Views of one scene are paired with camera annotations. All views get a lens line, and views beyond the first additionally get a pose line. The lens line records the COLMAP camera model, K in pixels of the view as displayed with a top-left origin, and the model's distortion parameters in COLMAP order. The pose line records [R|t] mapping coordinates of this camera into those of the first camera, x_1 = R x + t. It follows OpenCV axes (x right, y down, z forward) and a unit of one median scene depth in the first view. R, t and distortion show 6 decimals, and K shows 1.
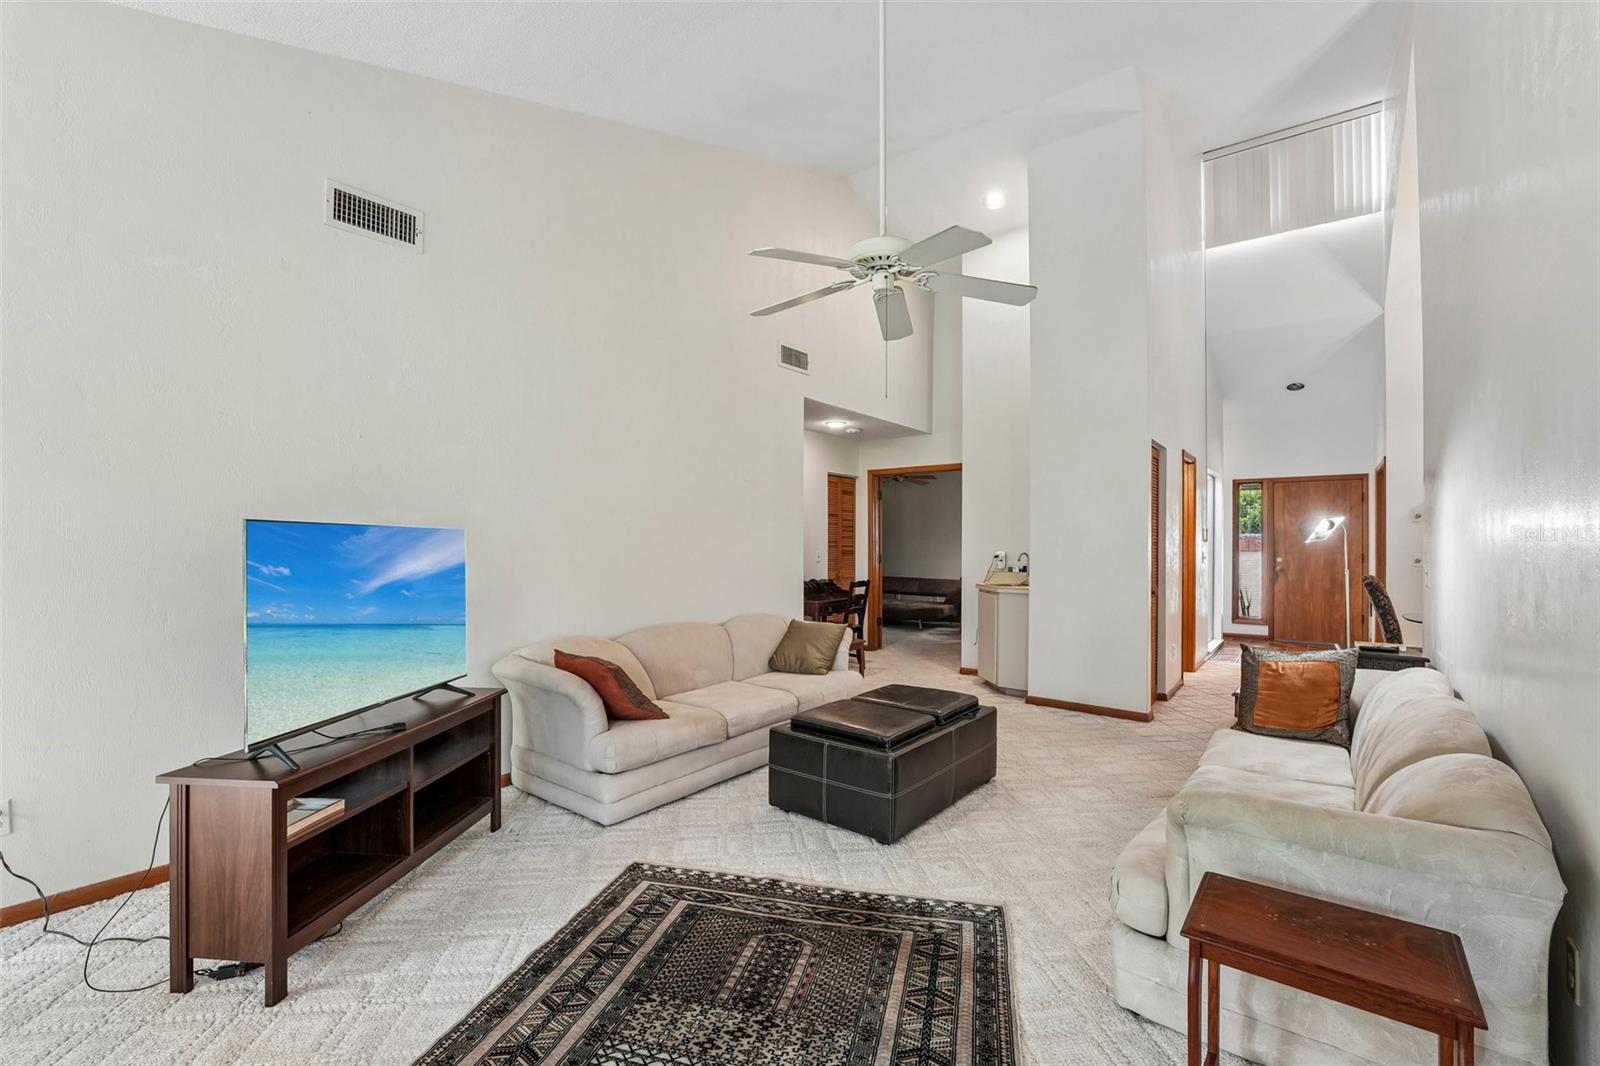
lens RADIAL K [[653.4, 0, 799.5], [0, 653.4, 534.9], [0, 0, 1]] dist [-0.021488, 0.001200]
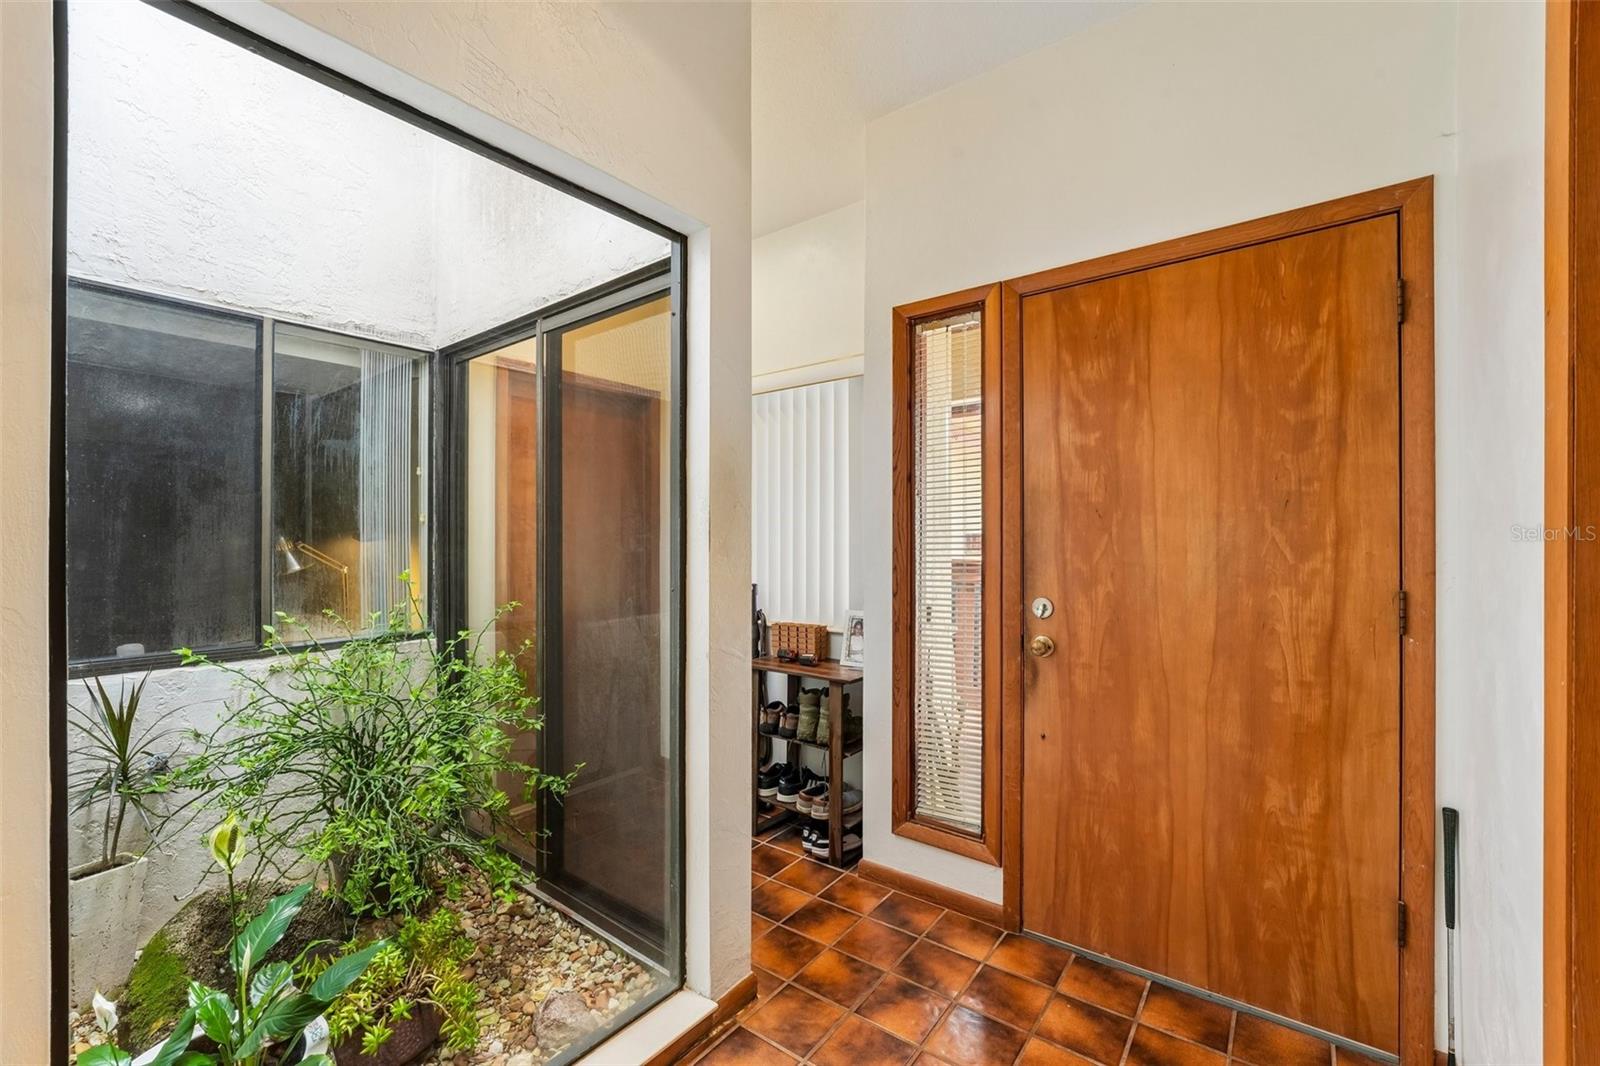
lens RADIAL K [[653.4, 0, 802.0], [0, 653.4, 533.5], [0, 0, 1]] dist [-0.021488, 0.001200]
pose [[0.969476, -0.003233, 0.245163, 0.602633], [0.002610, 0.999992, 0.002863, 0.009120], [-0.245170, -0.002136, 0.969478, 0.793544]]
